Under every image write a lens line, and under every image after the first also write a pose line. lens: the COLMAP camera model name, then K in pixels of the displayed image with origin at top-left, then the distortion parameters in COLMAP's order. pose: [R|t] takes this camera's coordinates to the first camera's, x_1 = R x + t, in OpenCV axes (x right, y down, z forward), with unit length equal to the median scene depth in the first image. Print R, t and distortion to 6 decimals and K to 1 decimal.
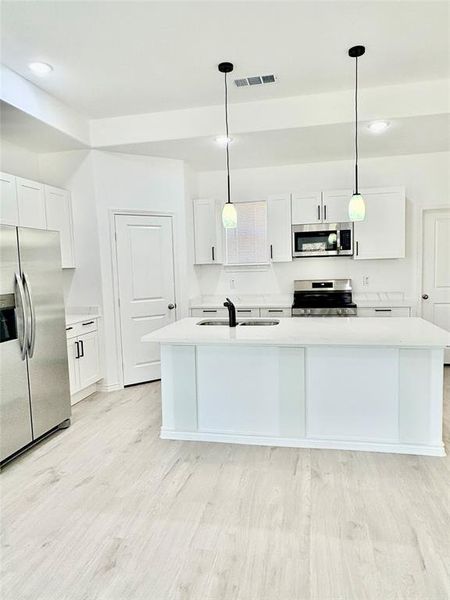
lens RADIAL K [[395.9, 0, 225.1], [0, 395.9, 299.2], [0, 0, 1]] dist [-0.005409, 0.005703]
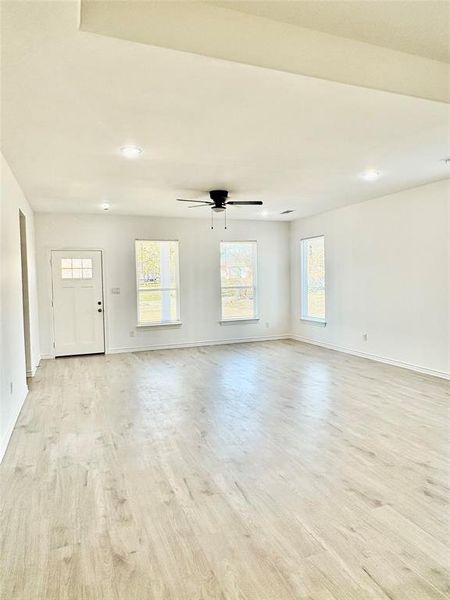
lens RADIAL K [[395.9, 0, 225.1], [0, 395.9, 299.2], [0, 0, 1]] dist [-0.005409, 0.005703]
pose [[-0.832976, 0.076897, -0.547940, 0.617852], [-0.003086, 0.989635, 0.143575, -0.091188], [0.553301, 0.121285, -0.824104, 0.727297]]
